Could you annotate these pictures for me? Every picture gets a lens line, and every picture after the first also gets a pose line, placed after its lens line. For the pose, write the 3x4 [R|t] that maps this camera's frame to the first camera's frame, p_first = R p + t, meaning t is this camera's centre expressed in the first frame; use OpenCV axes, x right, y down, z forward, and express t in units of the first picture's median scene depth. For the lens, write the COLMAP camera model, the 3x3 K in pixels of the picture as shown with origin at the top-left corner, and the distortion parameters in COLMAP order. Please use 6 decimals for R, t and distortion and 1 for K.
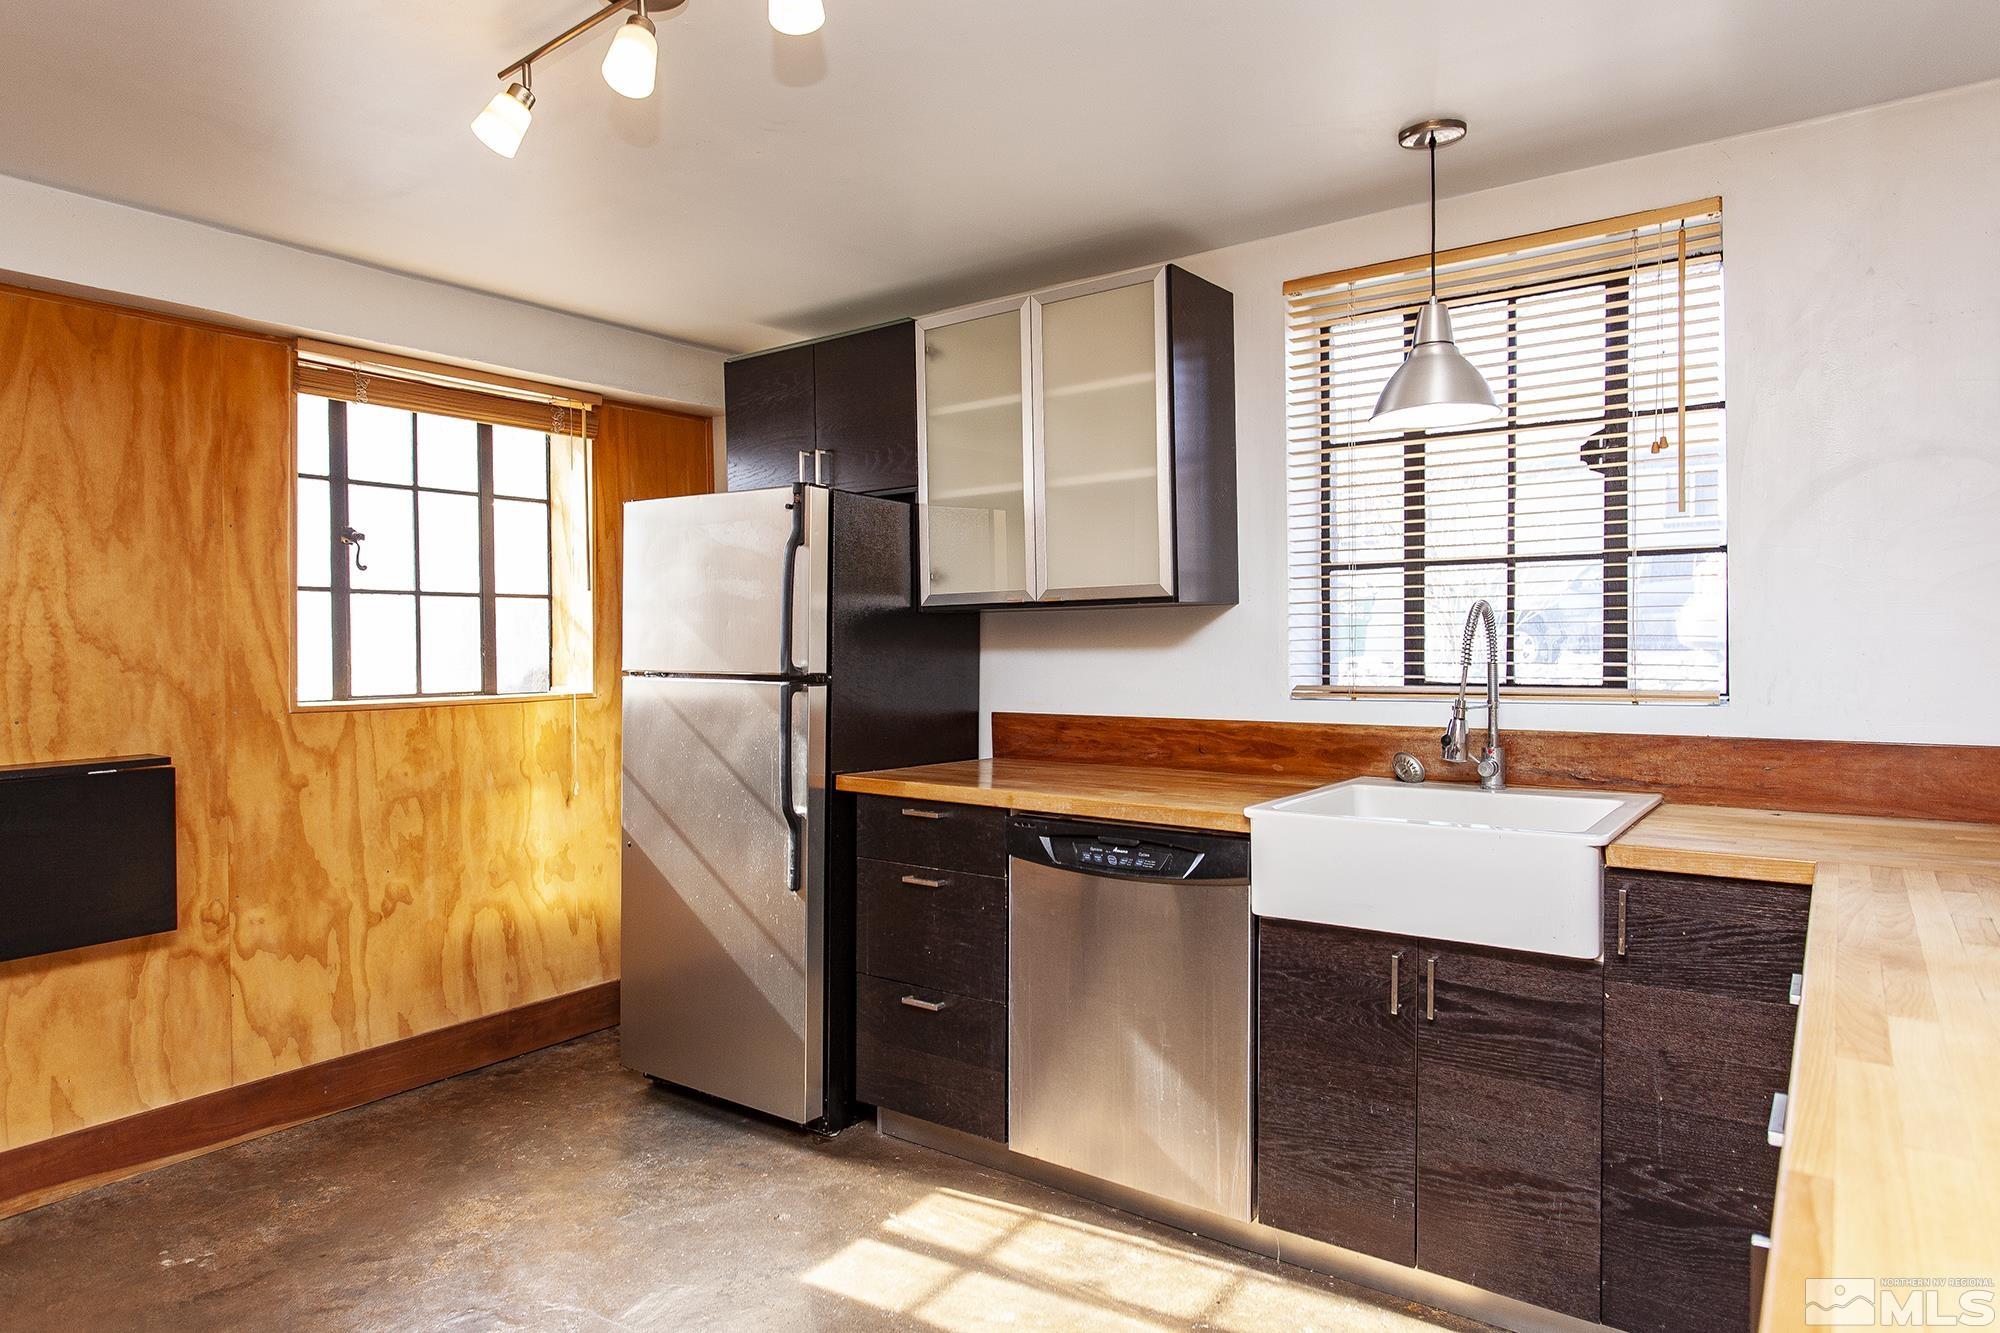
lens RADIAL K [[1161.6, 0, 1001.7], [0, 1161.6, 629.1], [0, 0, 1]] dist [-0.003250, 0.002908]
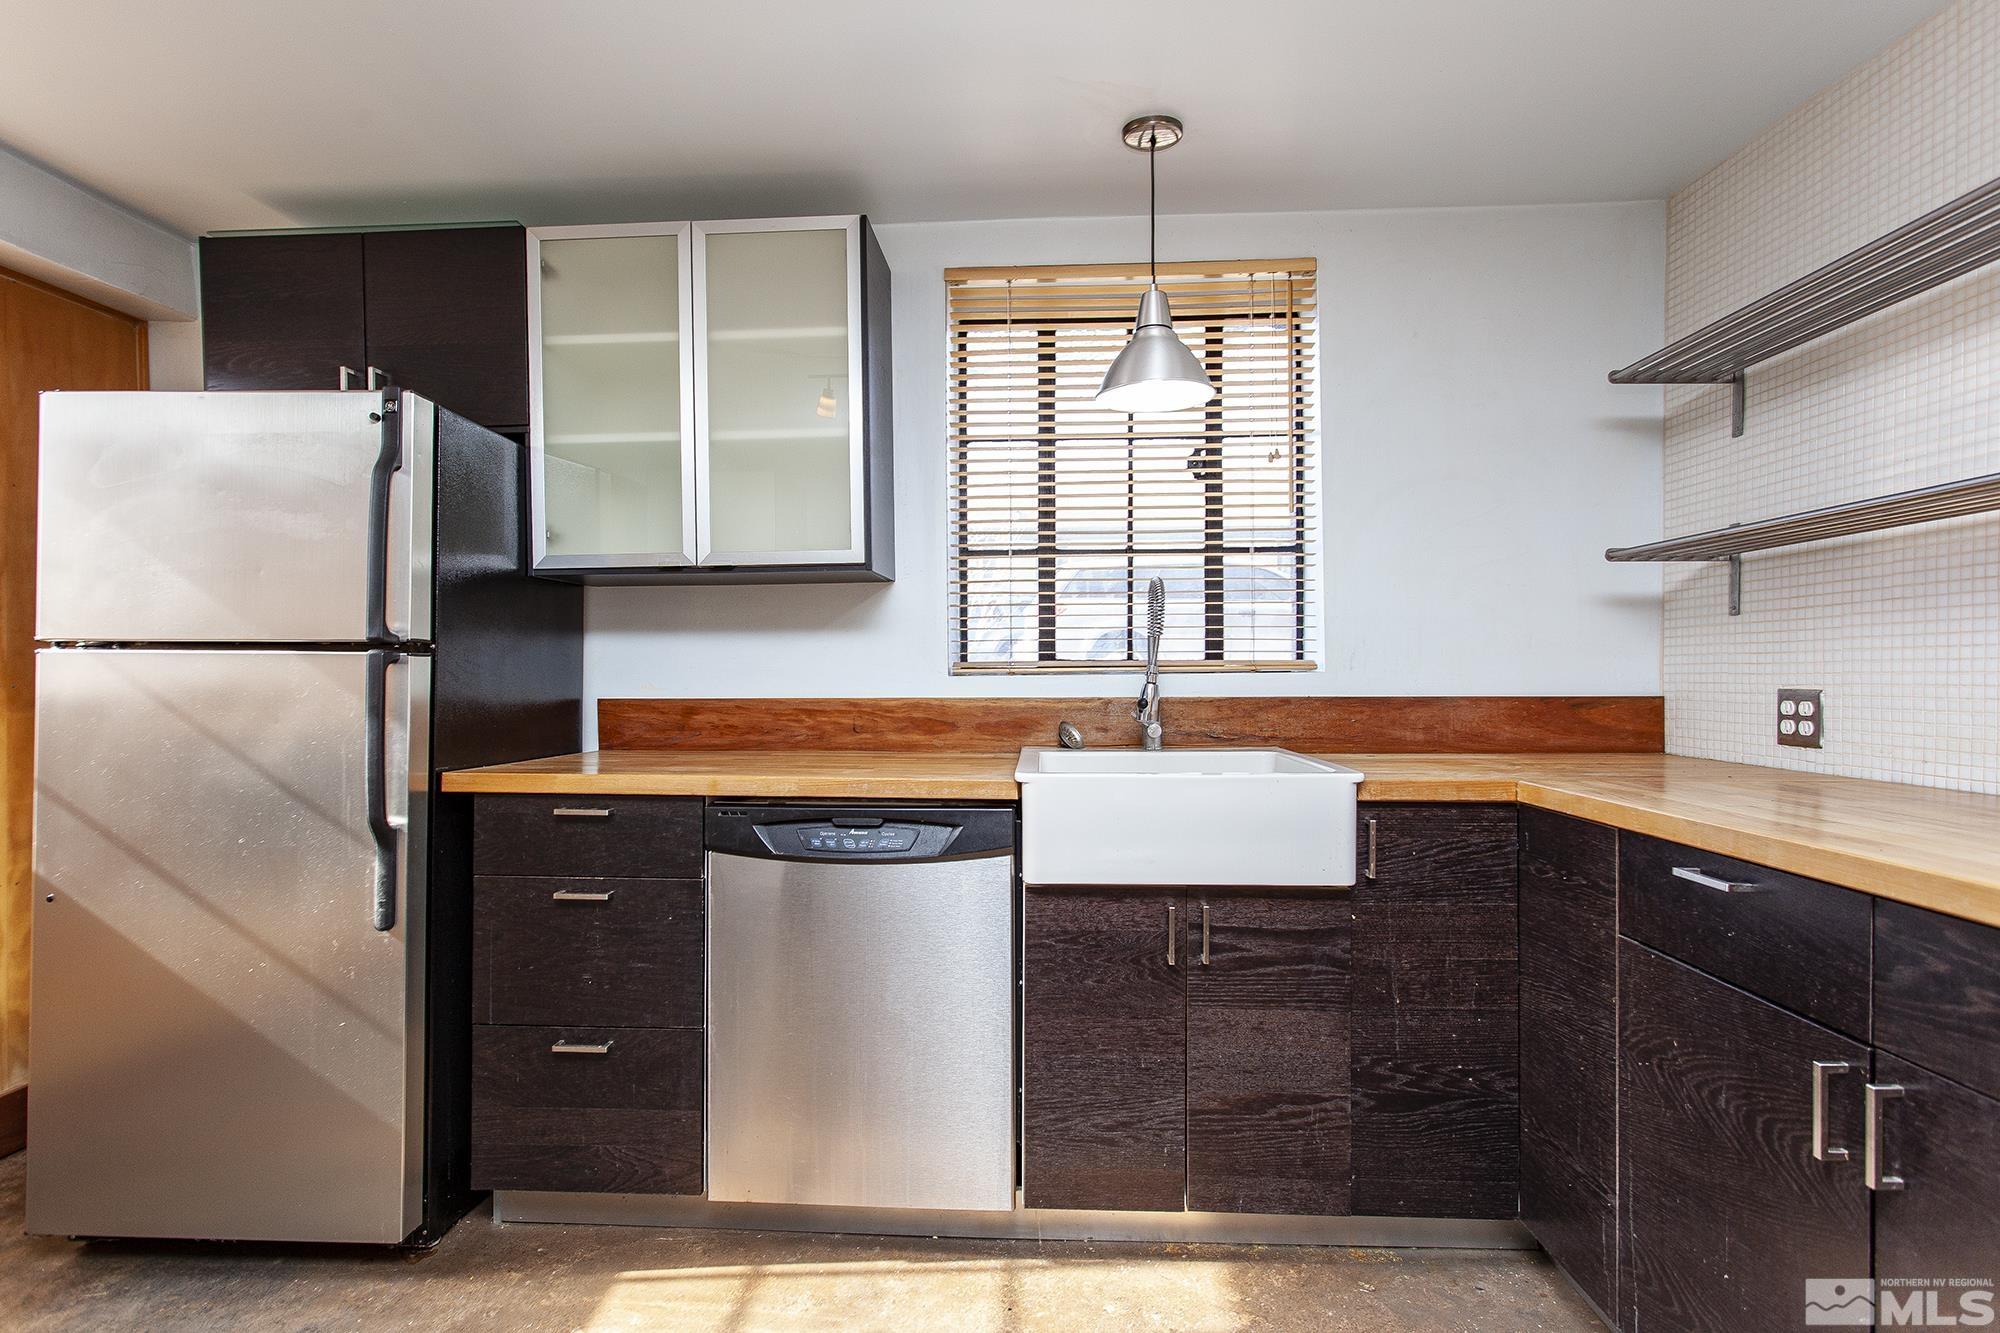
lens RADIAL K [[968.2, 0, 964.7], [0, 968.2, 651.5], [0, 0, 1]] dist [0.000600, 0.000791]
pose [[0.845572, 0.016058, 0.533620, -0.213794], [-0.009987, 0.999848, -0.014262, 0.055906], [-0.533768, 0.006730, 0.845604, 0.296580]]
